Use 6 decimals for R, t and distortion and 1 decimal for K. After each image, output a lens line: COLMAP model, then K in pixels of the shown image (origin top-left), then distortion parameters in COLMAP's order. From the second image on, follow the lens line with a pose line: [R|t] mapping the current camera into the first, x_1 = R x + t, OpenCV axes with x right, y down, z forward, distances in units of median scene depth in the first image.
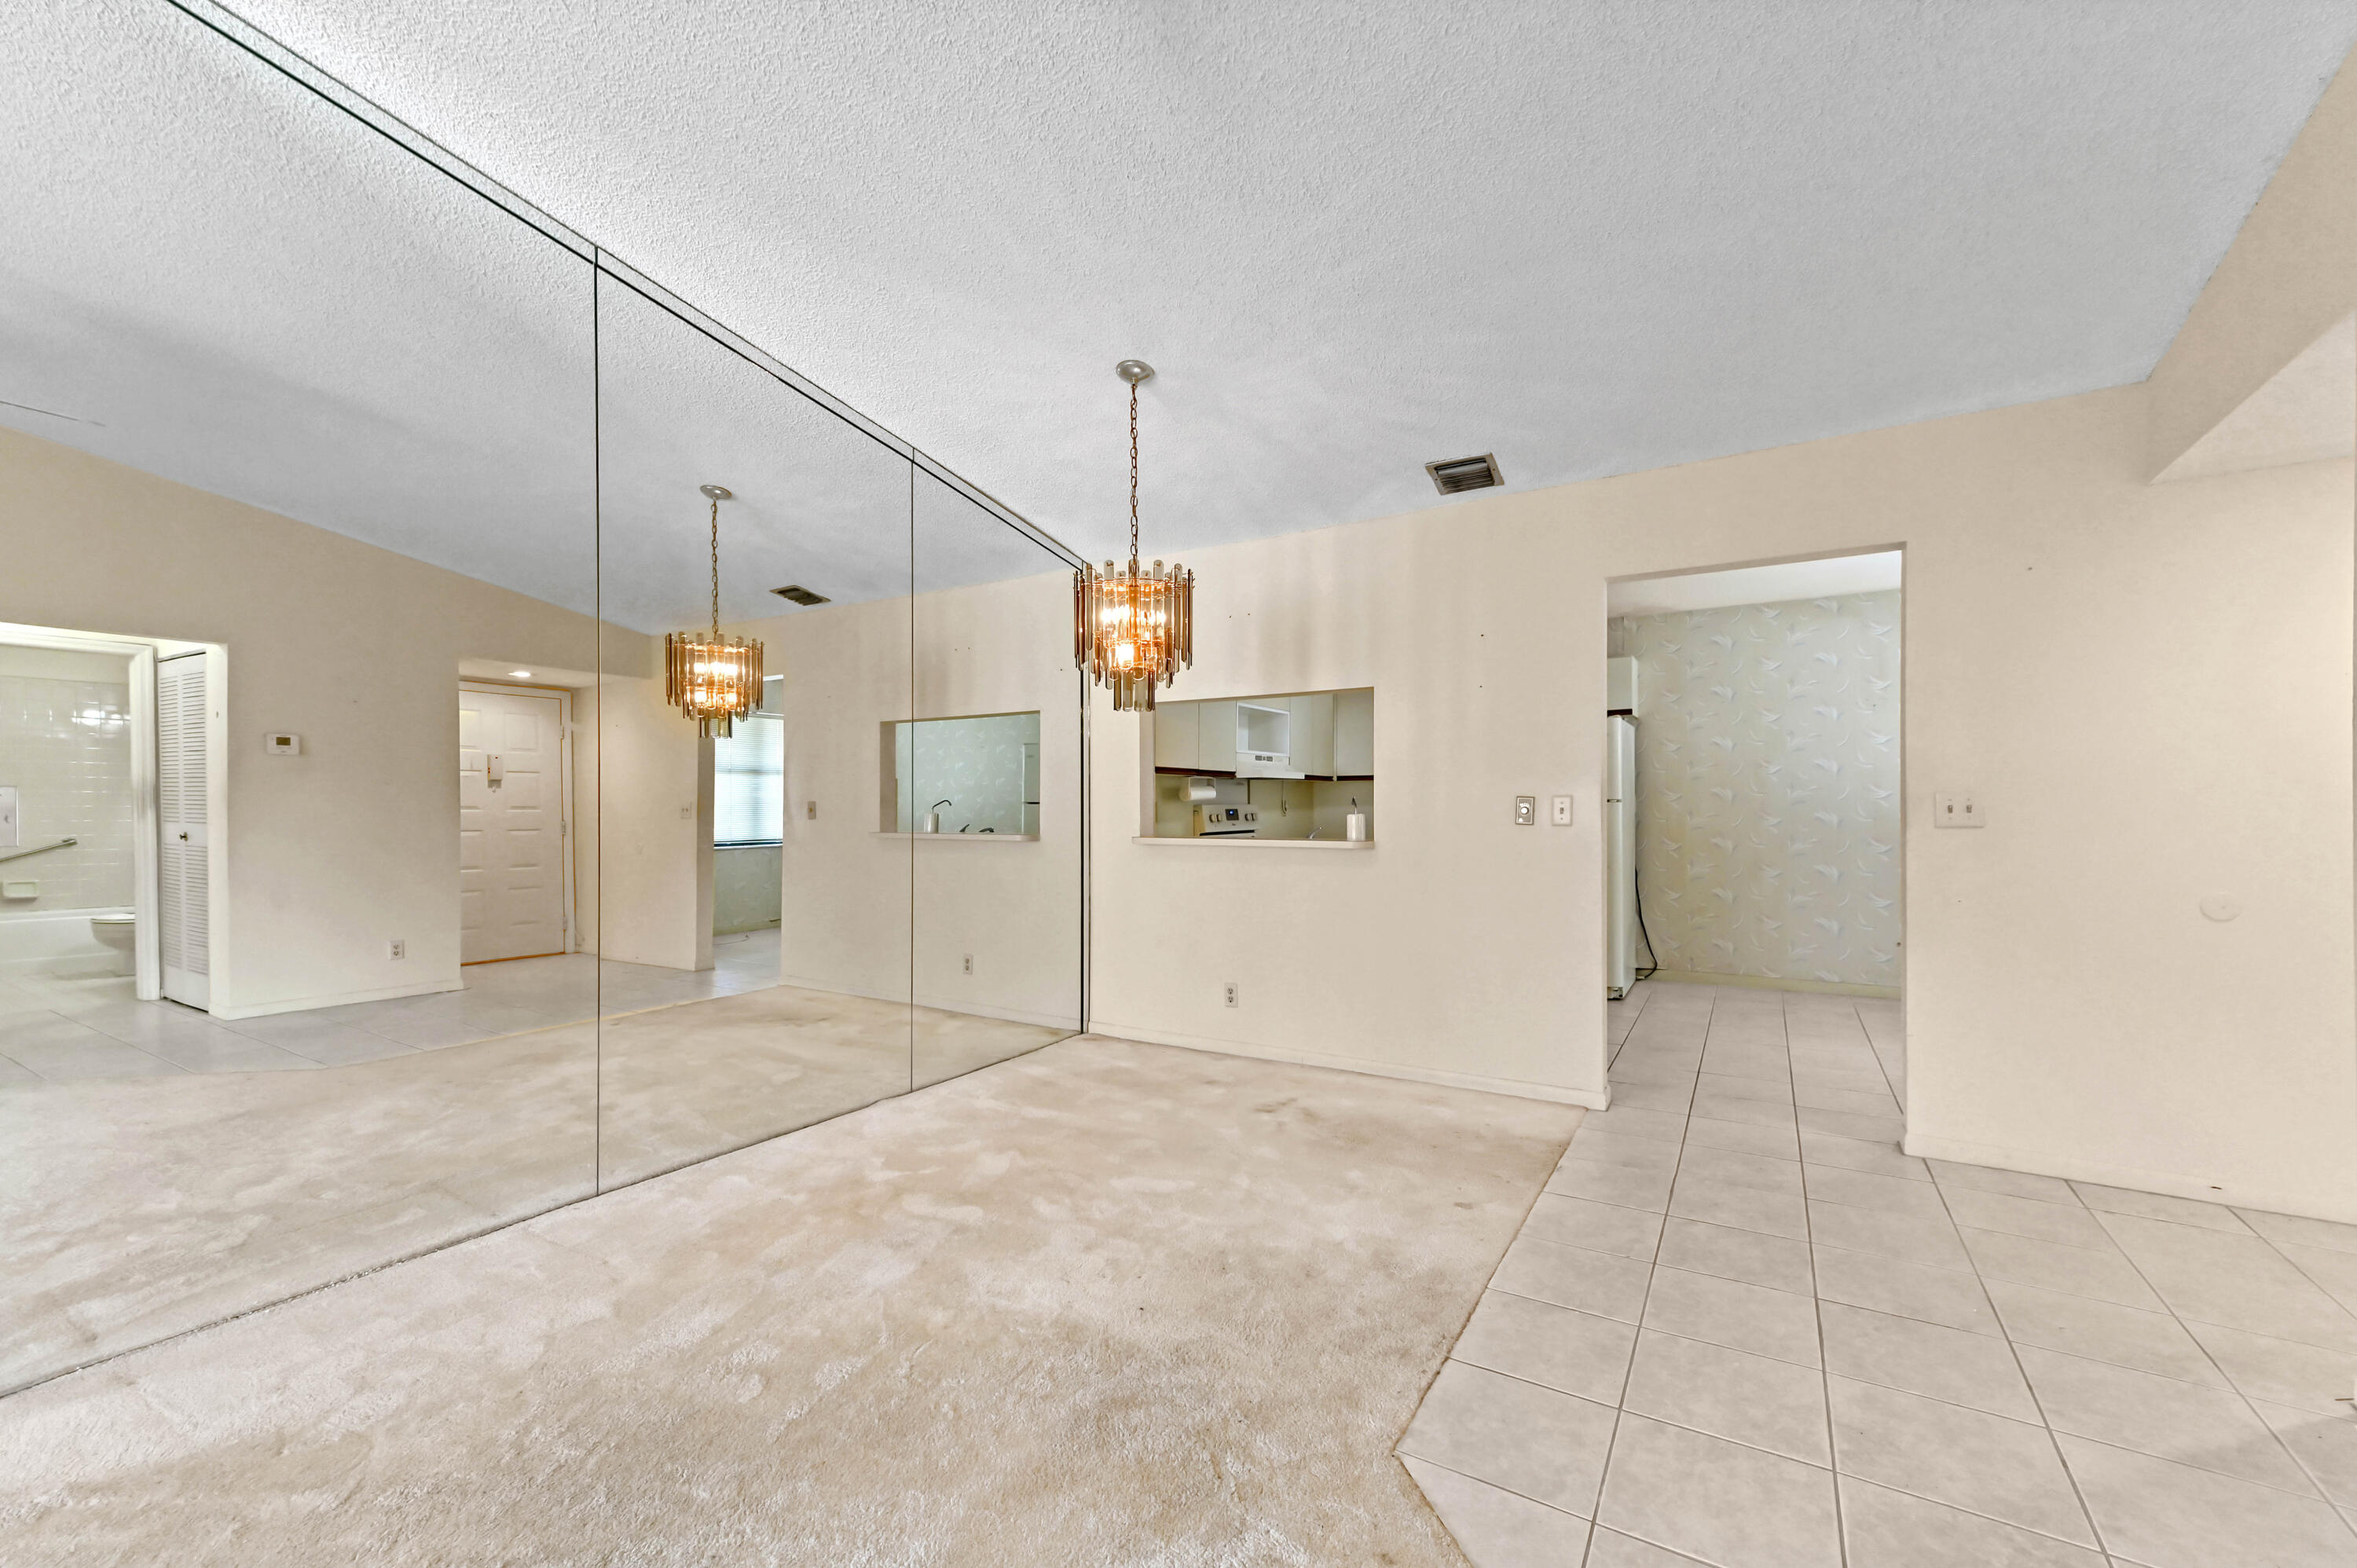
lens RADIAL K [[944.3, 0, 1161.9], [0, 944.3, 810.6], [0, 0, 1]] dist [-0.000965, 0.000069]
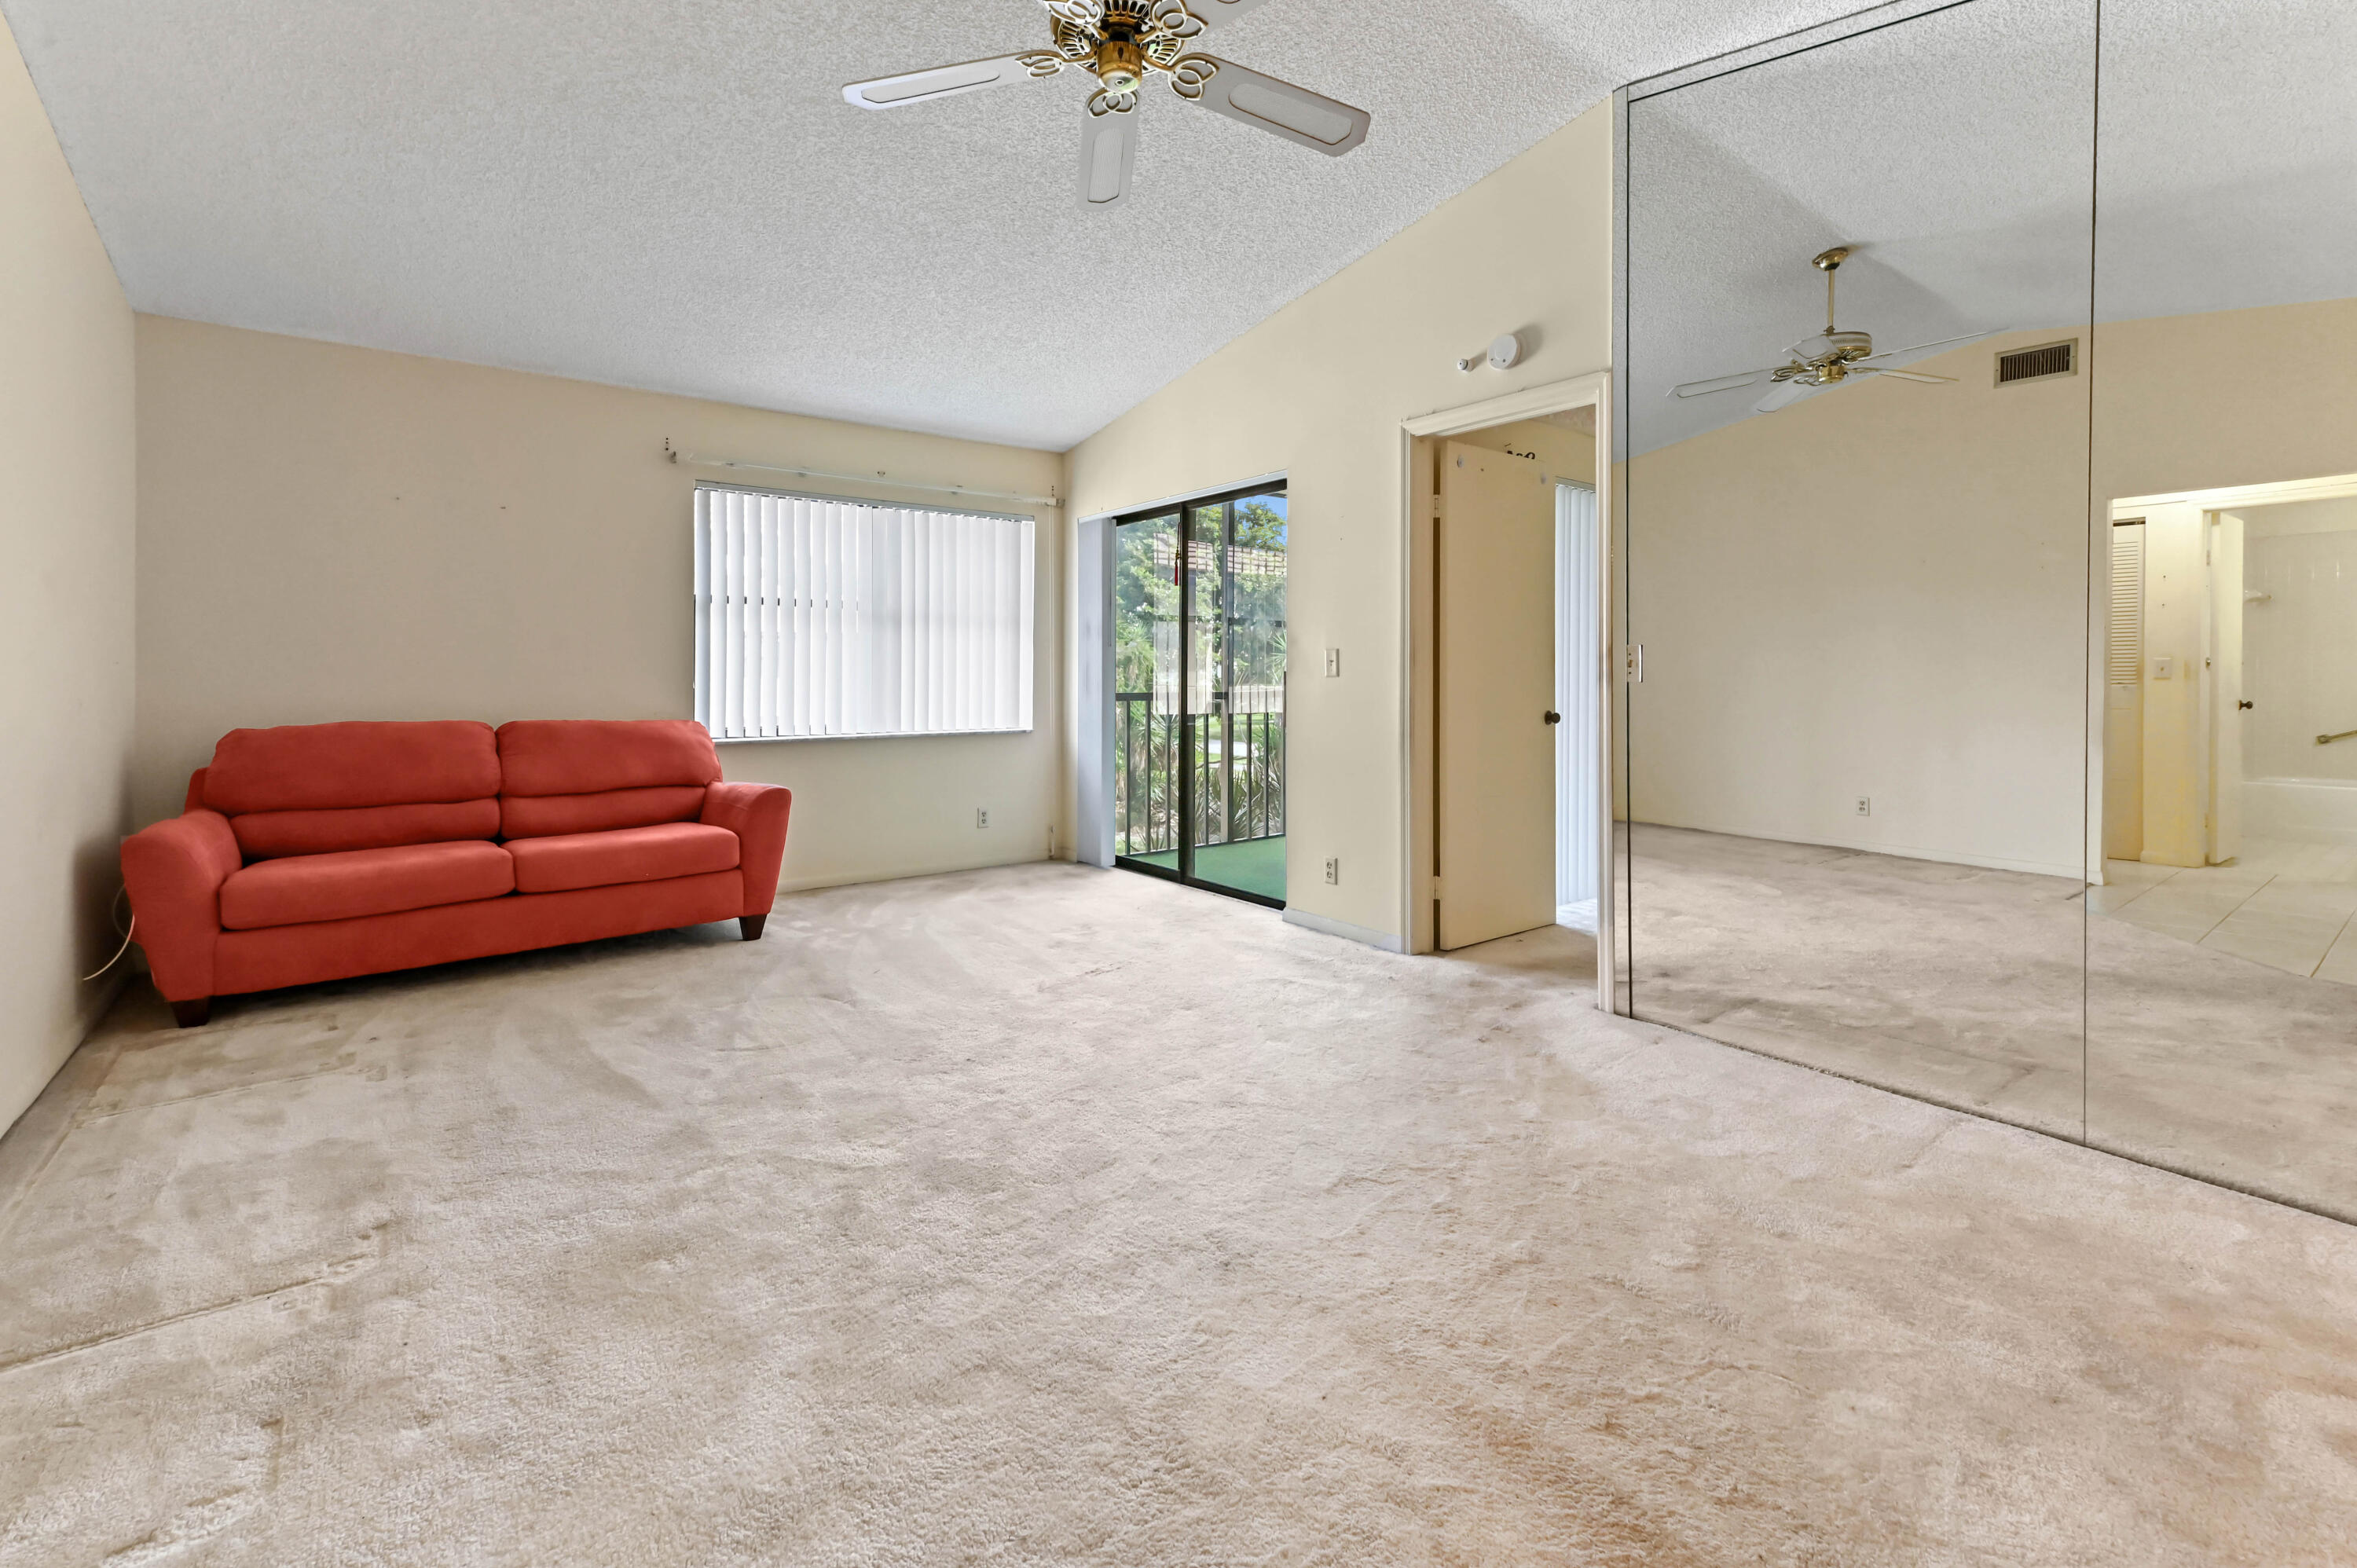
lens RADIAL K [[1035.8, 0, 1166.0], [0, 1035.8, 681.3], [0, 0, 1]] dist [0.006803, 0.000302]
pose [[-0.359550, 0.015305, -0.933000, 0.308880], [-0.002952, 0.999842, 0.017539, 0.009083], [0.933121, 0.009061, -0.359448, 0.395964]]
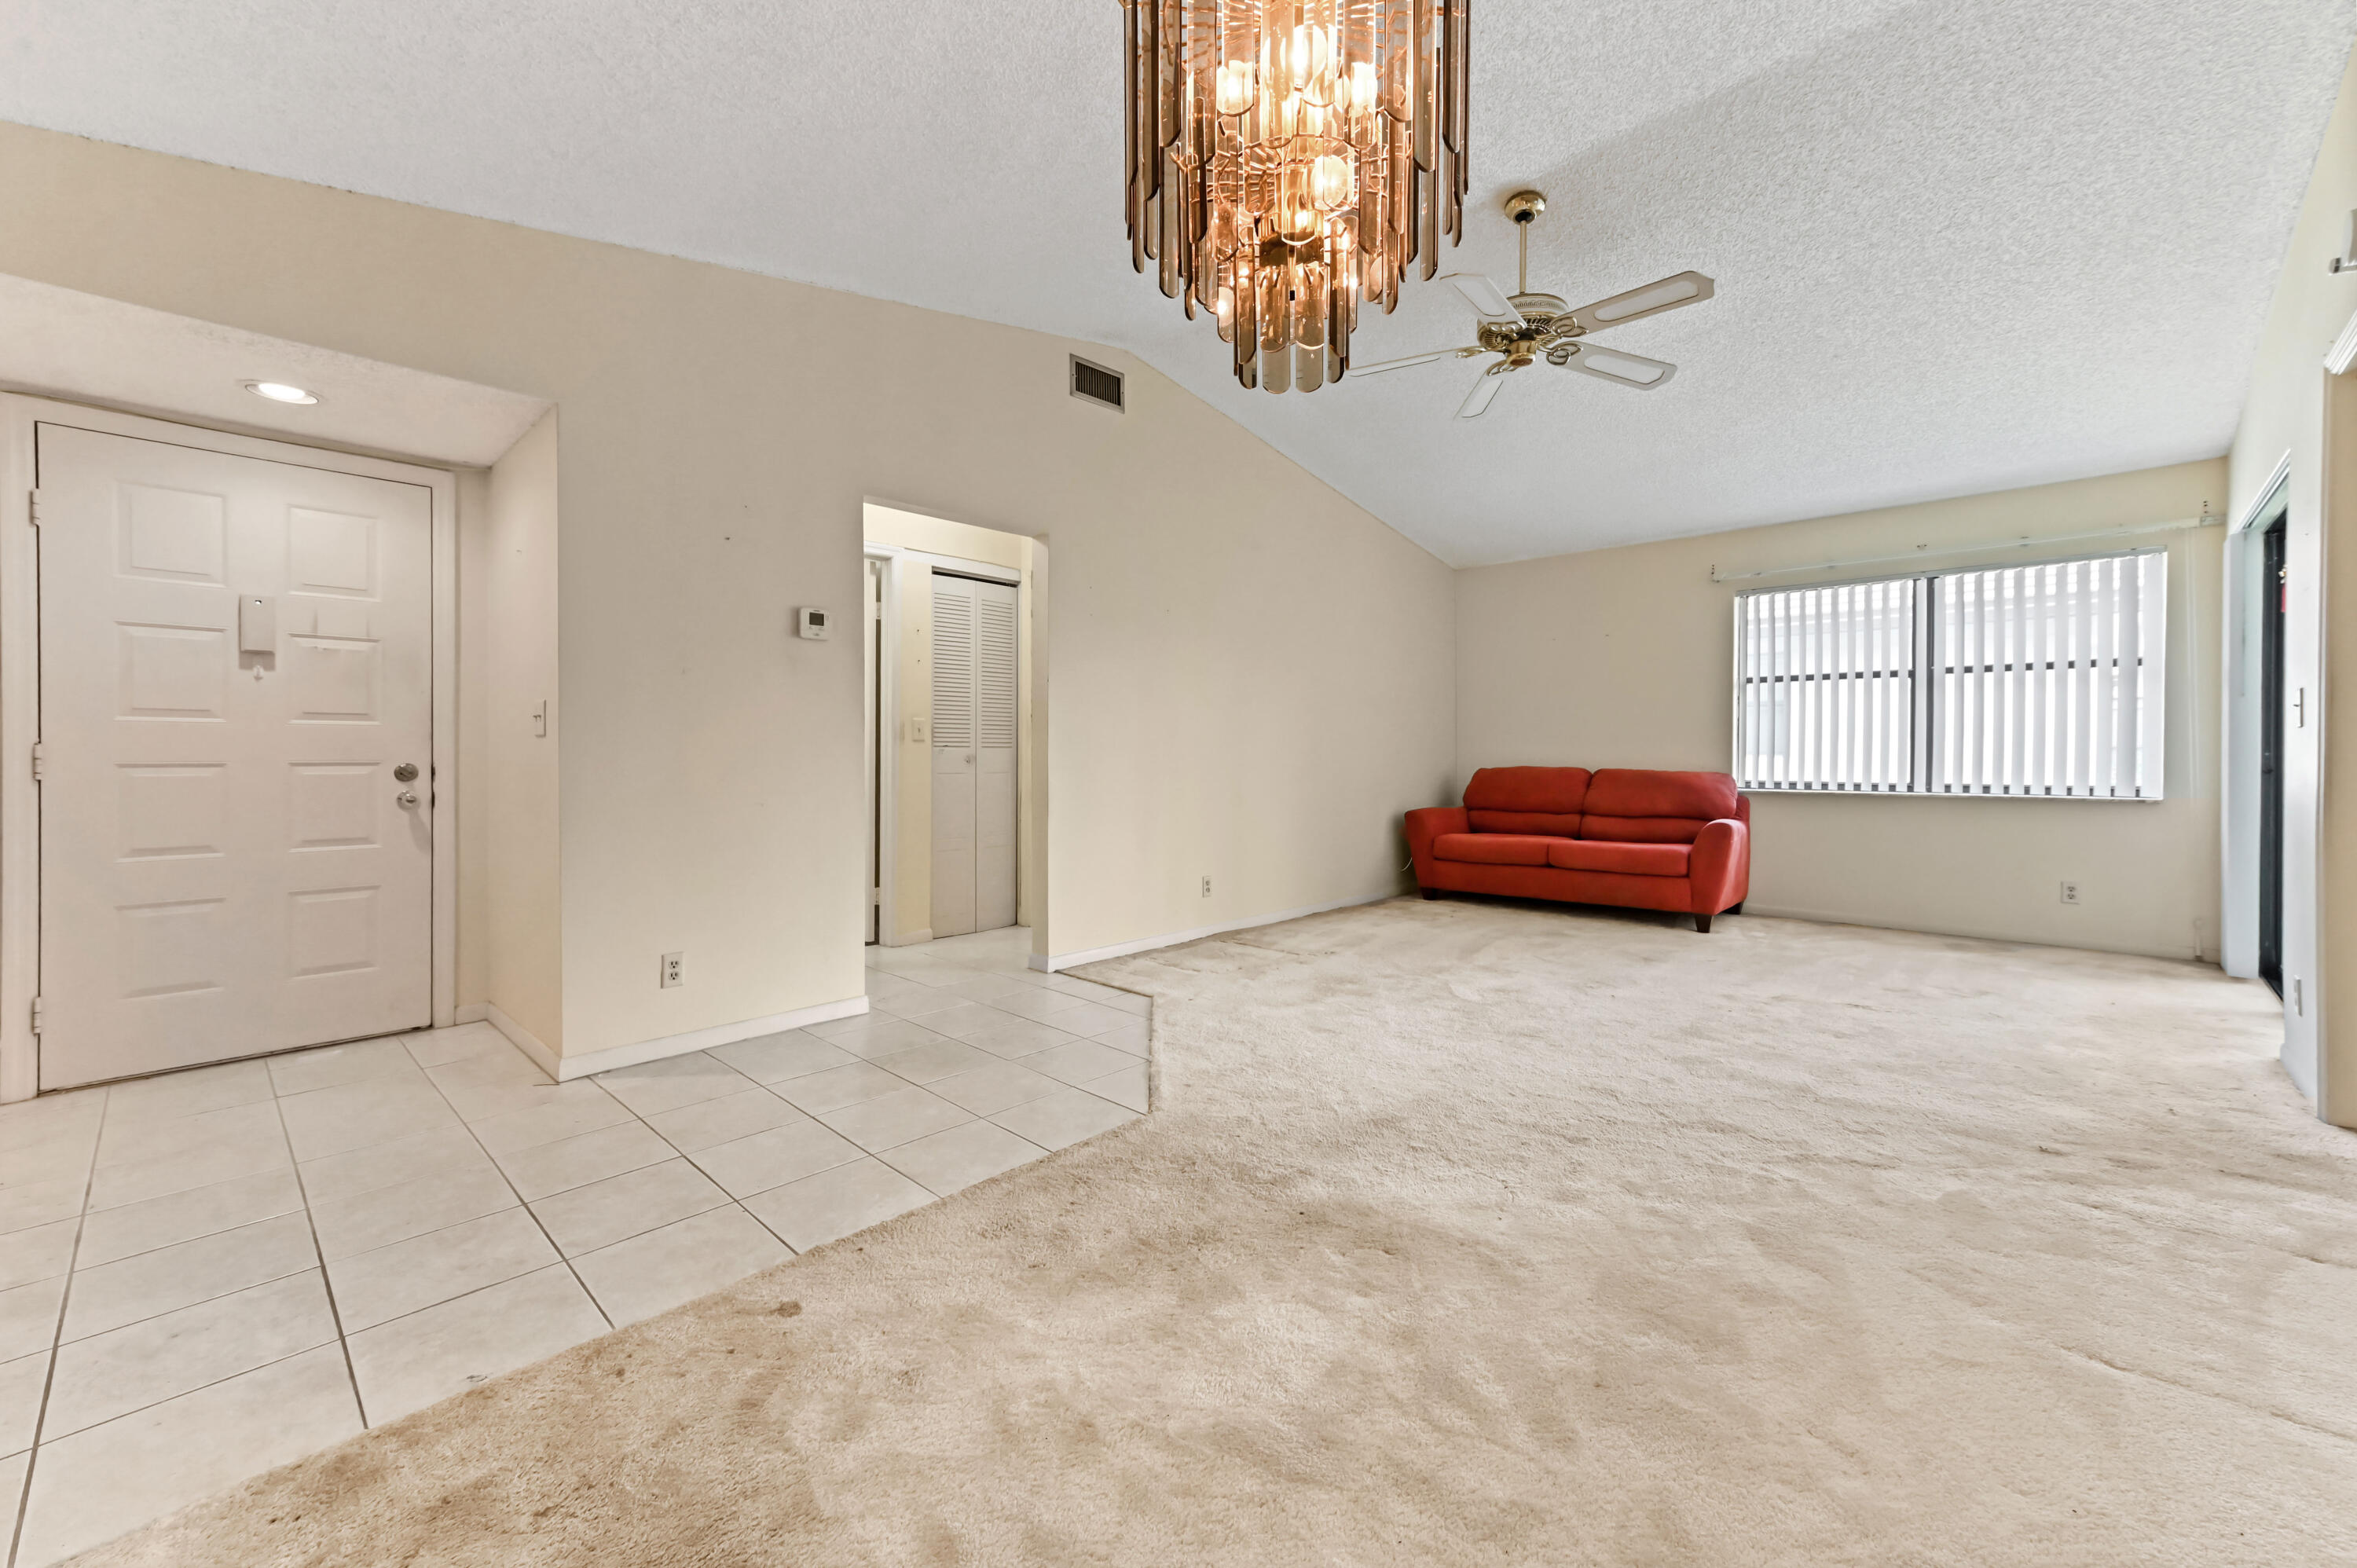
lens RADIAL K [[918.7, 0, 1178.5], [0, 918.7, 784.0], [0, 0, 1]] dist [0.001826, 0.000354]
pose [[-0.978634, 0.003303, 0.205586, -0.047809], [0.011734, 0.999139, 0.039801, 0.026529], [-0.205277, 0.041363, -0.977829, 0.969979]]
